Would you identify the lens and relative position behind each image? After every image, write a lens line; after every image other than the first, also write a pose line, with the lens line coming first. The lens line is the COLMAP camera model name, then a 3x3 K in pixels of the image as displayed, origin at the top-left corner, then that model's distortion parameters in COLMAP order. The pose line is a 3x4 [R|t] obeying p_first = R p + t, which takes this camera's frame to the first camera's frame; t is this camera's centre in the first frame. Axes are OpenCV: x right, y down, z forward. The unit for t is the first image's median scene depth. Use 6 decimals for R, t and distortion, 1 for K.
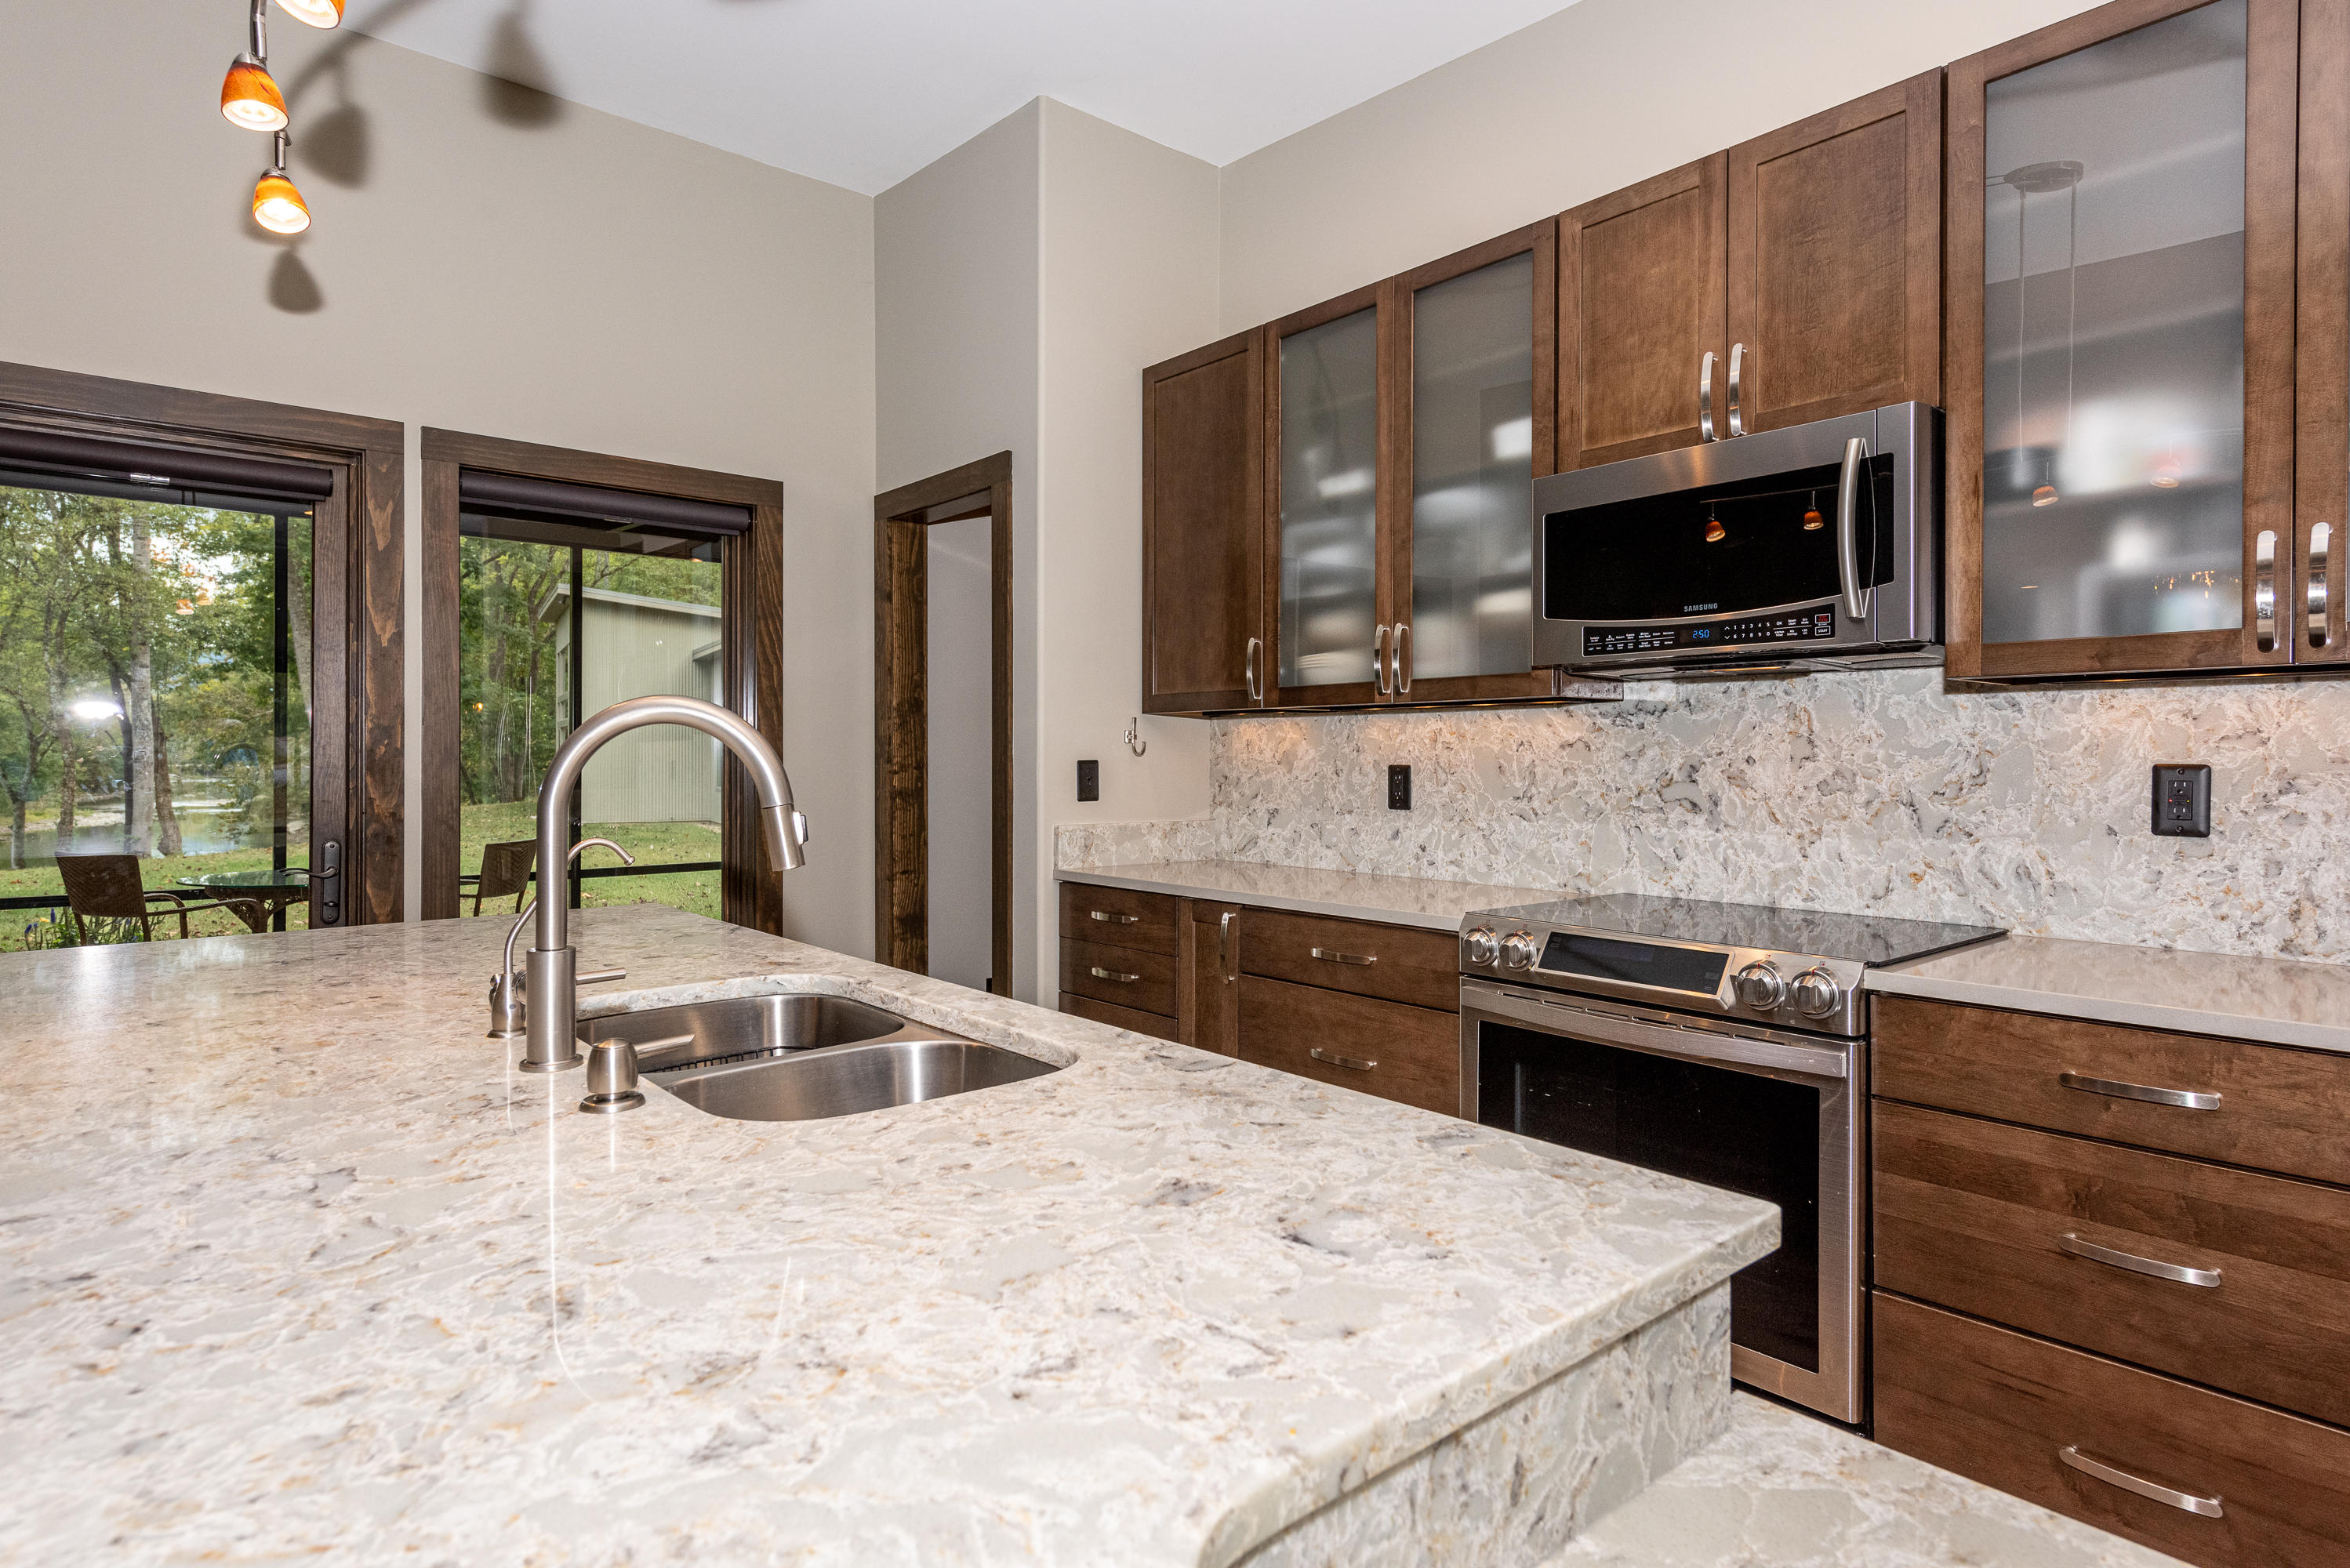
lens RADIAL K [[1259.3, 0, 1187.4], [0, 1259.3, 770.2], [0, 0, 1]] dist [0.012594, -0.005091]
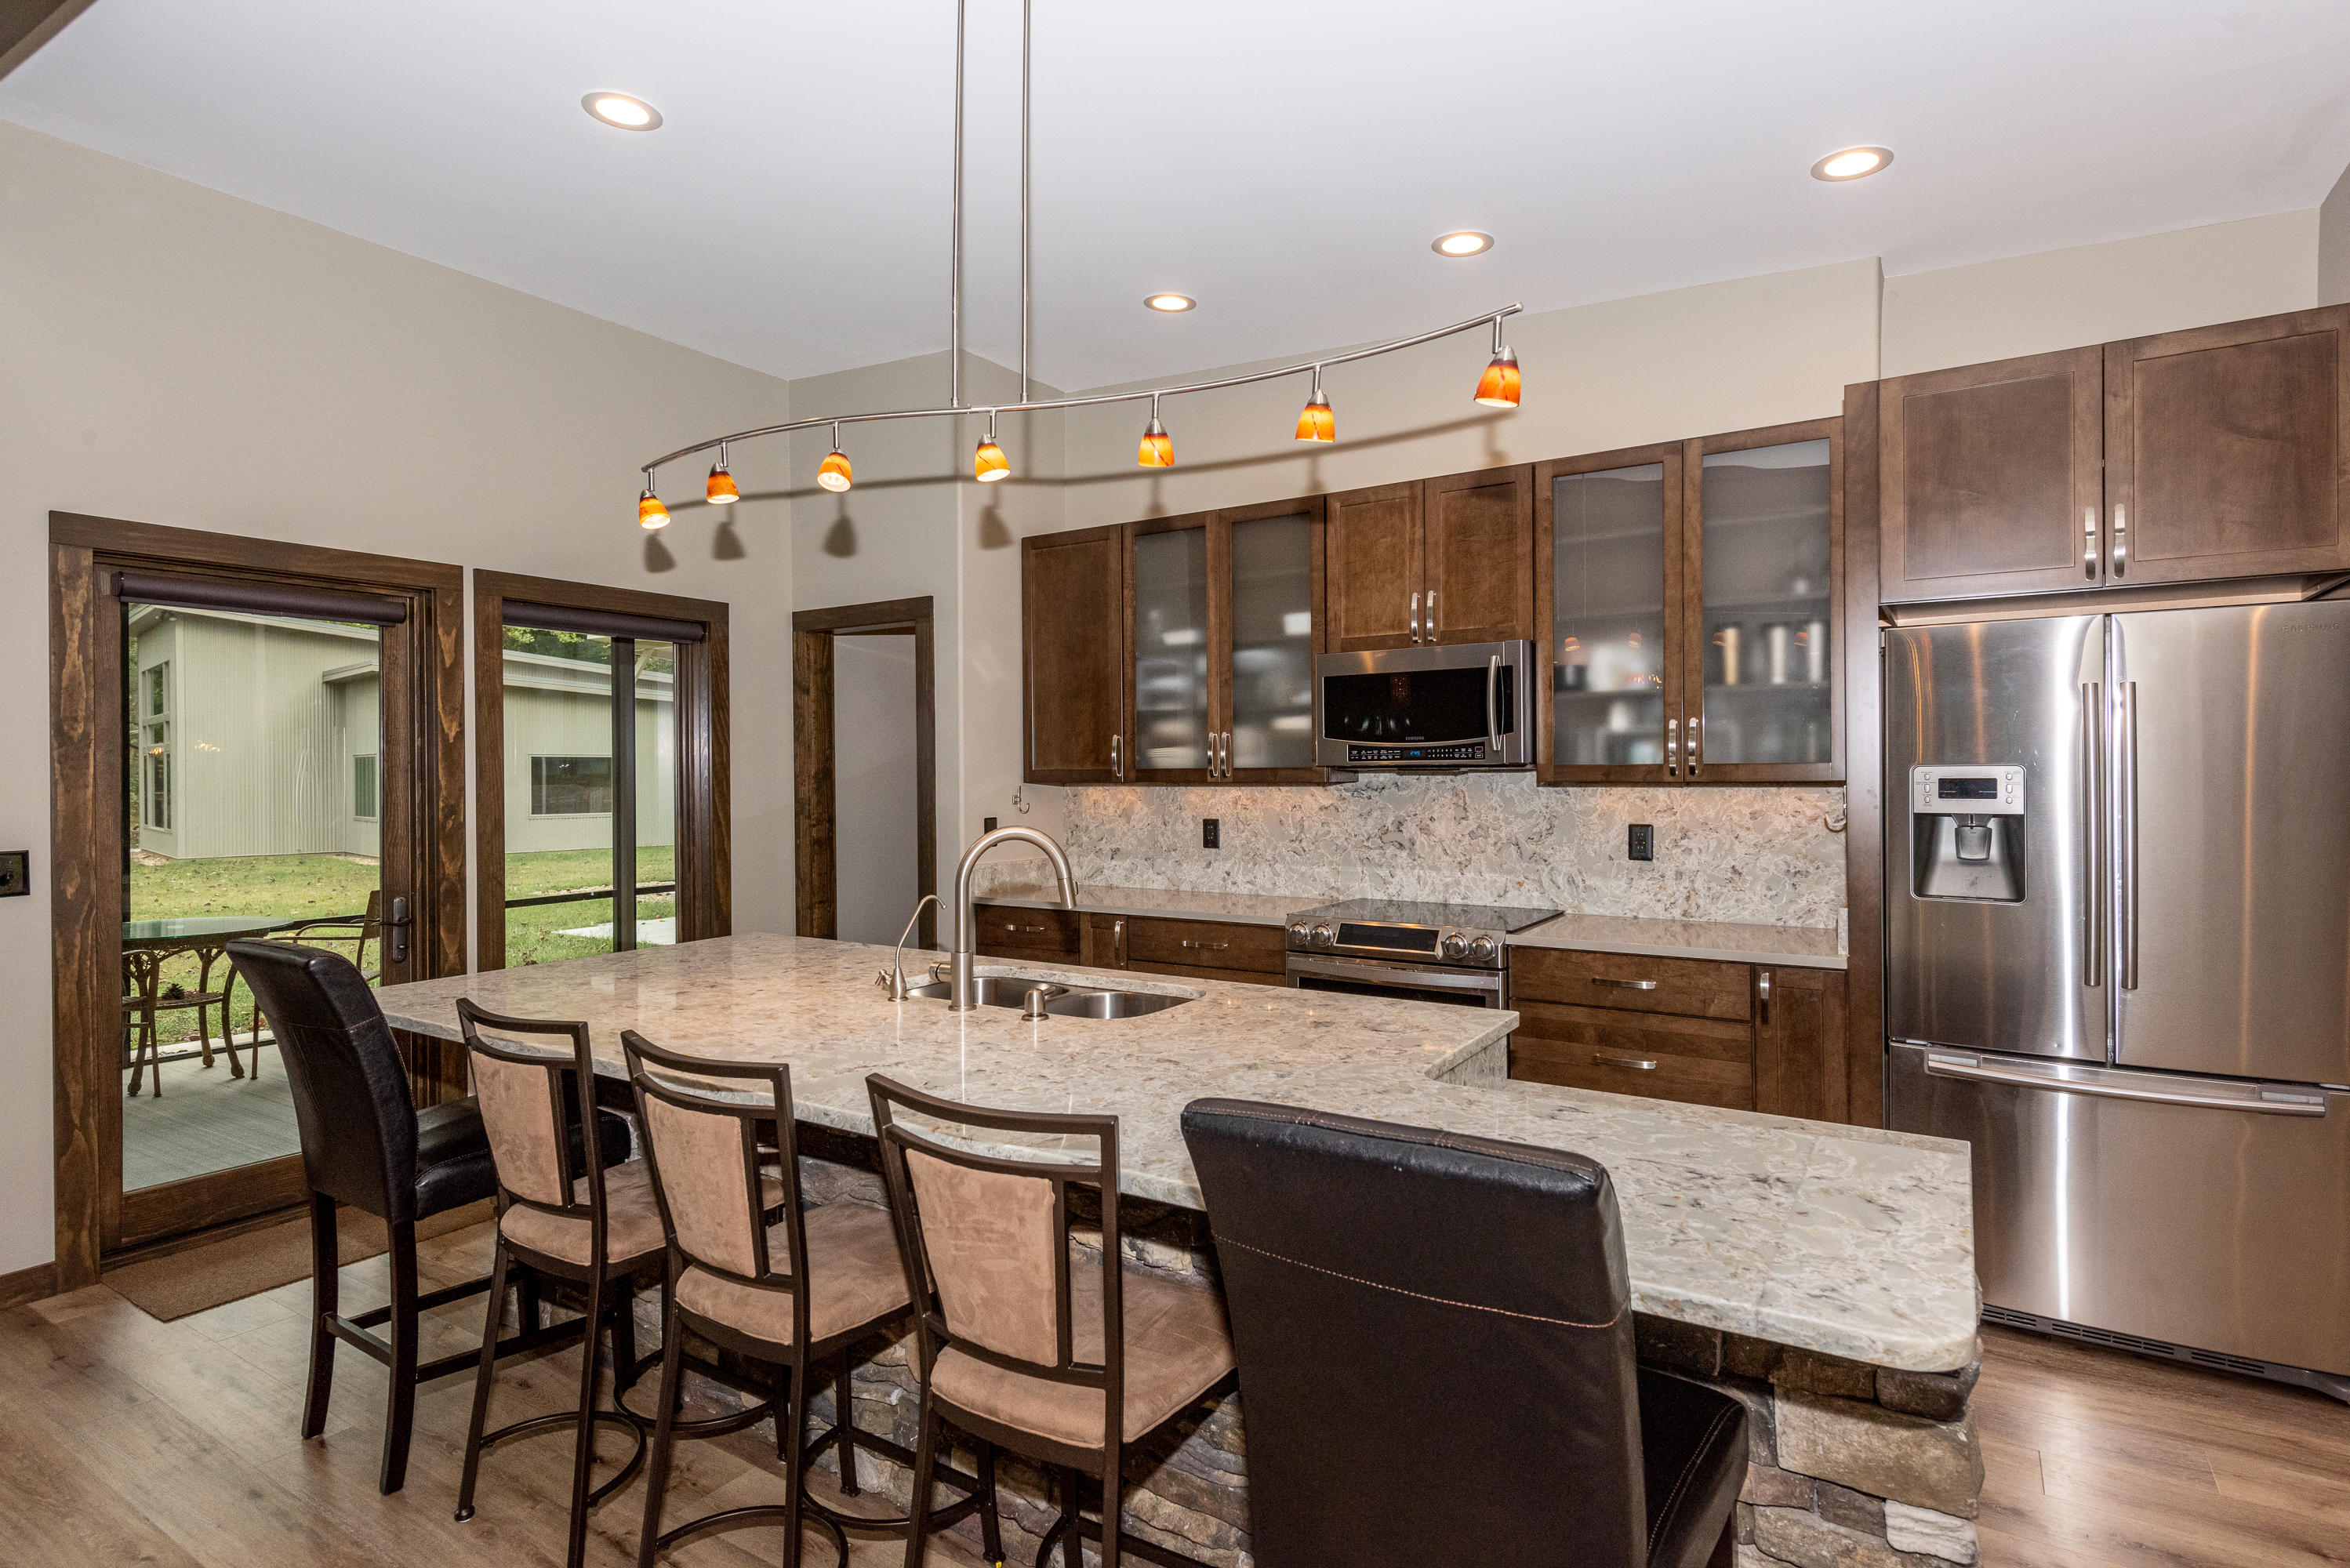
lens RADIAL K [[1259.3, 0, 1165.9], [0, 1259.3, 780.0], [0, 0, 1]] dist [0.012594, -0.005091]
pose [[0.956457, -0.012355, 0.291612, -0.405173], [0.011106, 0.999921, 0.005938, -0.075502], [-0.291663, -0.002440, 0.956518, -0.542436]]
